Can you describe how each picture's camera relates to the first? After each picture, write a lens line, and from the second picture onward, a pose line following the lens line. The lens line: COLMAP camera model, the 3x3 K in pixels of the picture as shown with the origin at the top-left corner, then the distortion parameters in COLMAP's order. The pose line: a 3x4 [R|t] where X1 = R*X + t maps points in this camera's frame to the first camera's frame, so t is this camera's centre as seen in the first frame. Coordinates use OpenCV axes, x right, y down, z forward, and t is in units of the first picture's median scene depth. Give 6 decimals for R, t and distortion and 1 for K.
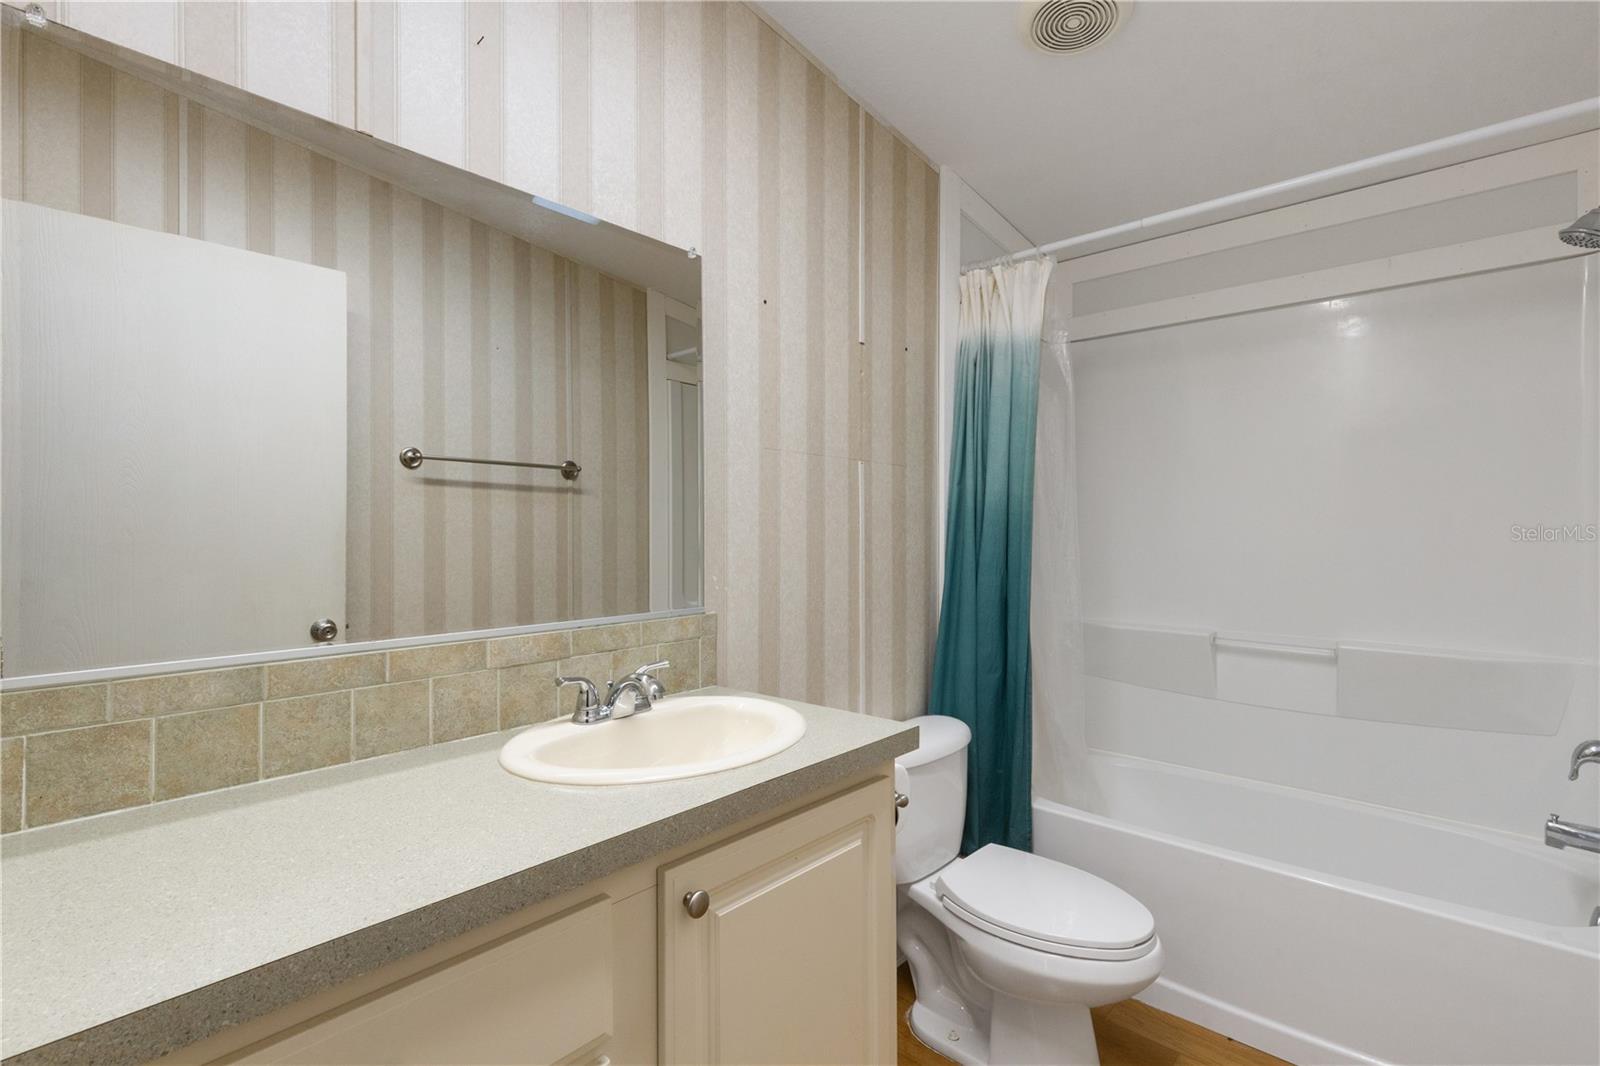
lens RADIAL K [[744.6, 0, 797.0], [0, 744.6, 534.3], [0, 0, 1]] dist [0.005795, 0.000554]
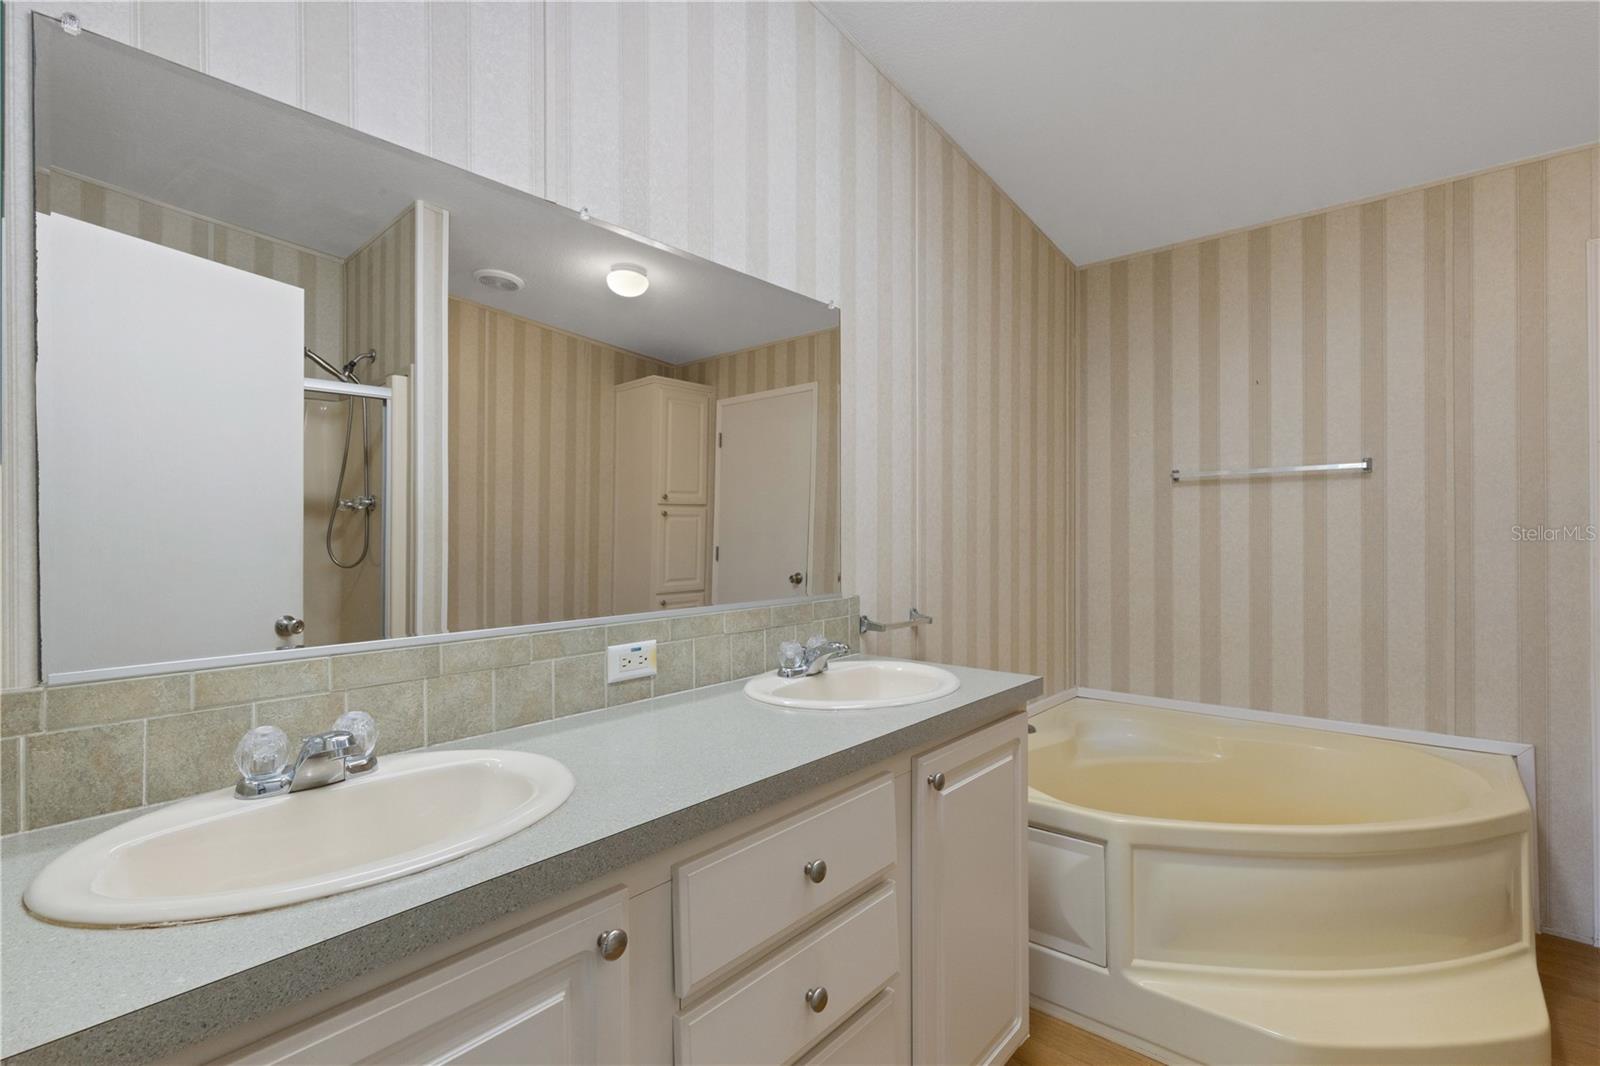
lens RADIAL K [[744.6, 0, 803.3], [0, 744.6, 532.3], [0, 0, 1]] dist [0.005795, 0.000554]
pose [[0.999793, 0.002966, 0.020121, -0.270011], [-0.002906, 0.999991, -0.003005, 0.002611], [-0.020130, 0.002946, 0.999793, -0.298920]]
